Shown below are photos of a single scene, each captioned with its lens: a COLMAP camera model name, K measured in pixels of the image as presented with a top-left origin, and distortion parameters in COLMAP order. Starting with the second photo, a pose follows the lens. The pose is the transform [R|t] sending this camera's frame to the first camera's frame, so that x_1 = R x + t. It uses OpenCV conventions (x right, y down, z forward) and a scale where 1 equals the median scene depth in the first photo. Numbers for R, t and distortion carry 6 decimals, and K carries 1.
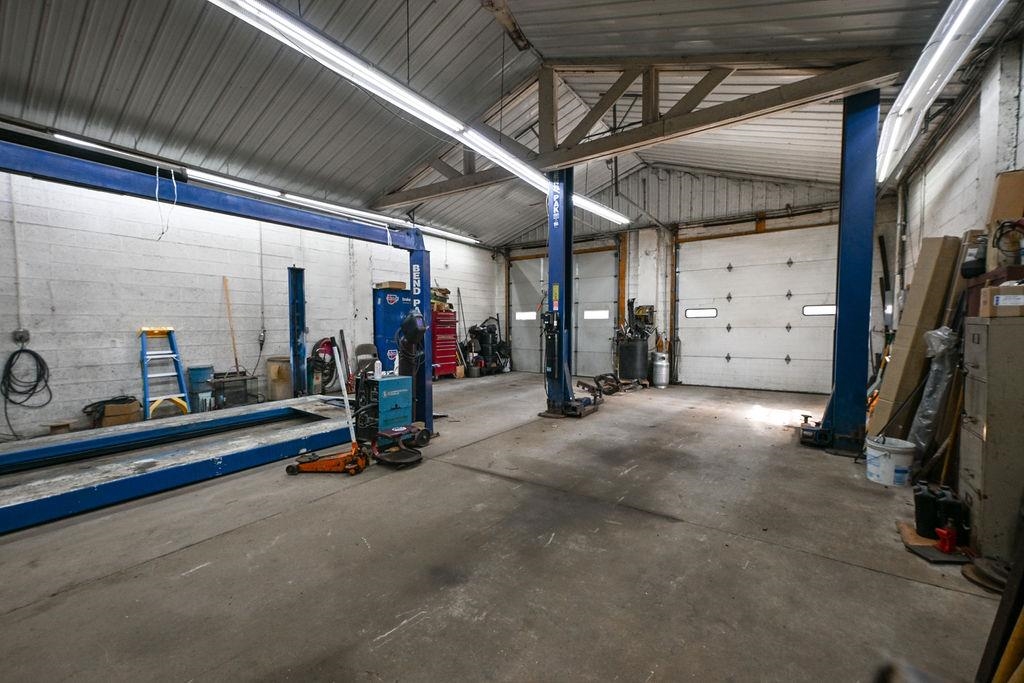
lens RADIAL K [[396.4, 0, 513.9], [0, 396.4, 341.3], [0, 0, 1]] dist [0.000287, 0.000043]
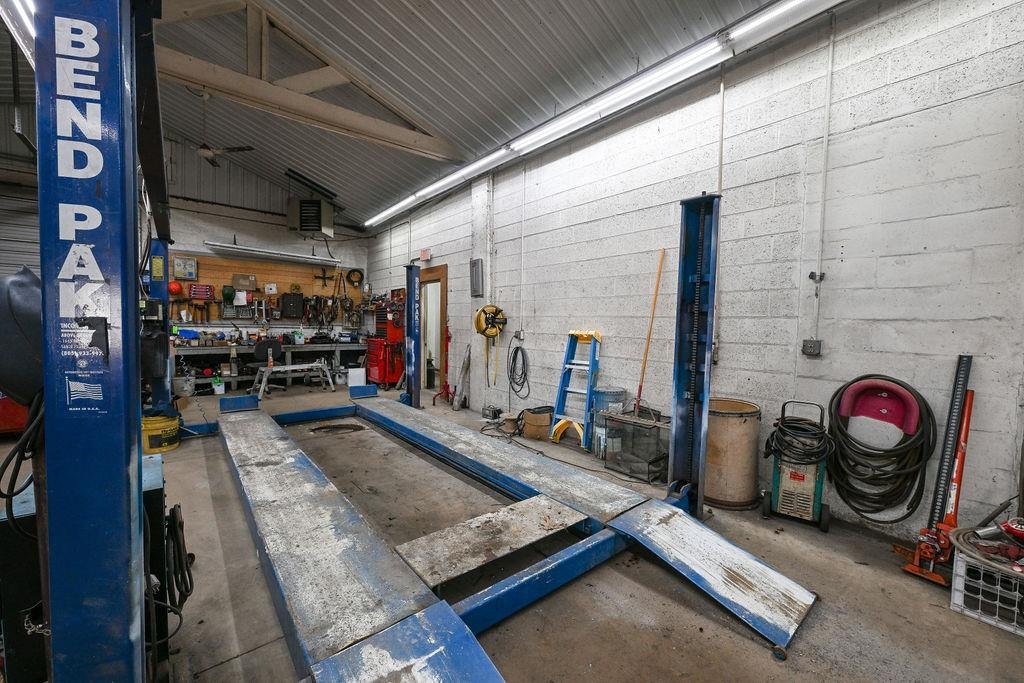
lens RADIAL K [[403.2, 0, 514.8], [0, 403.2, 343.2], [0, 0, 1]] dist [0.000513, 0.000016]
pose [[-0.269072, 0.040643, -0.962262, -0.086892], [-0.064965, 0.996068, 0.060237, -0.052174], [0.960927, 0.078721, -0.265373, 1.140017]]
